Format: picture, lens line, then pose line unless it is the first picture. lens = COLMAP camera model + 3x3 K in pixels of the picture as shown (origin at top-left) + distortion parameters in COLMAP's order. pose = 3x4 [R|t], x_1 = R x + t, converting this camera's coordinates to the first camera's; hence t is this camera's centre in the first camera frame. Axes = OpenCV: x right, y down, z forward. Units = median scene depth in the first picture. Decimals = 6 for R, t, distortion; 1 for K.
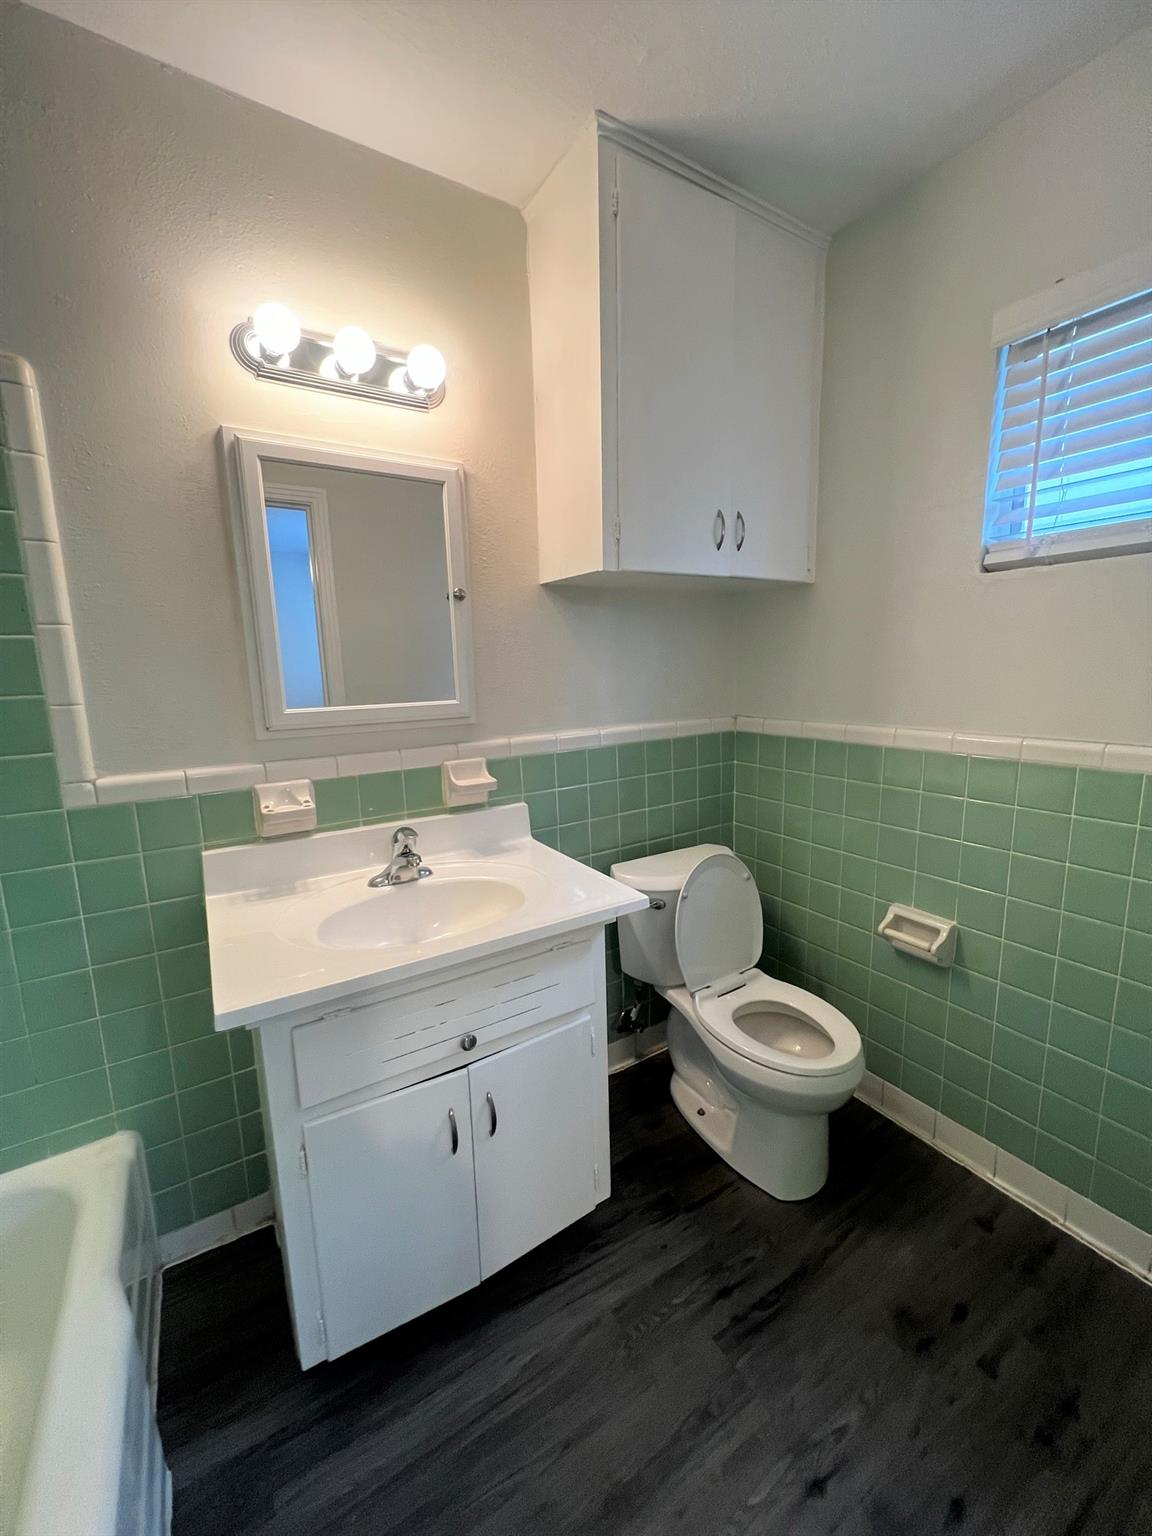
lens RADIAL K [[617.6, 0, 584.0], [0, 617.6, 765.2], [0, 0, 1]] dist [0.003361, 0.000358]
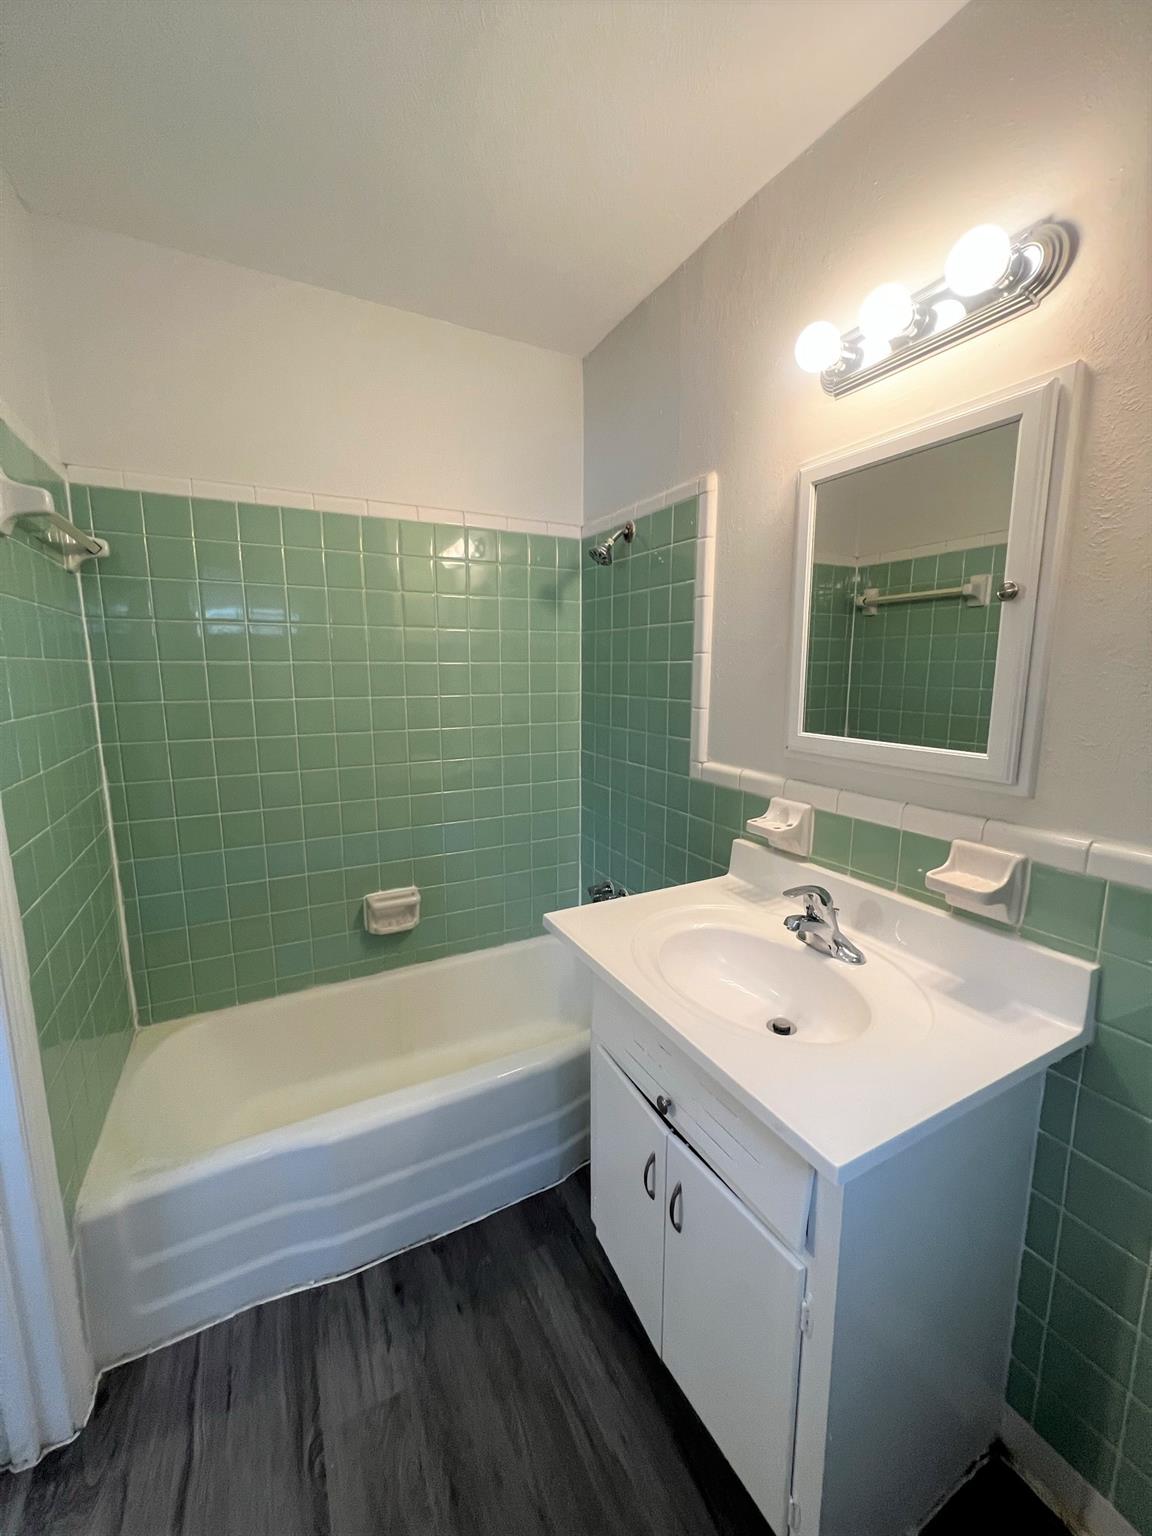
lens RADIAL K [[617.6, 0, 588.1], [0, 617.6, 767.9], [0, 0, 1]] dist [0.003361, 0.000358]
pose [[-0.067423, 0.187586, -0.979931, 0.565751], [-0.162947, 0.966909, 0.196305, -0.184071], [0.984328, 0.172912, -0.034625, 0.740573]]
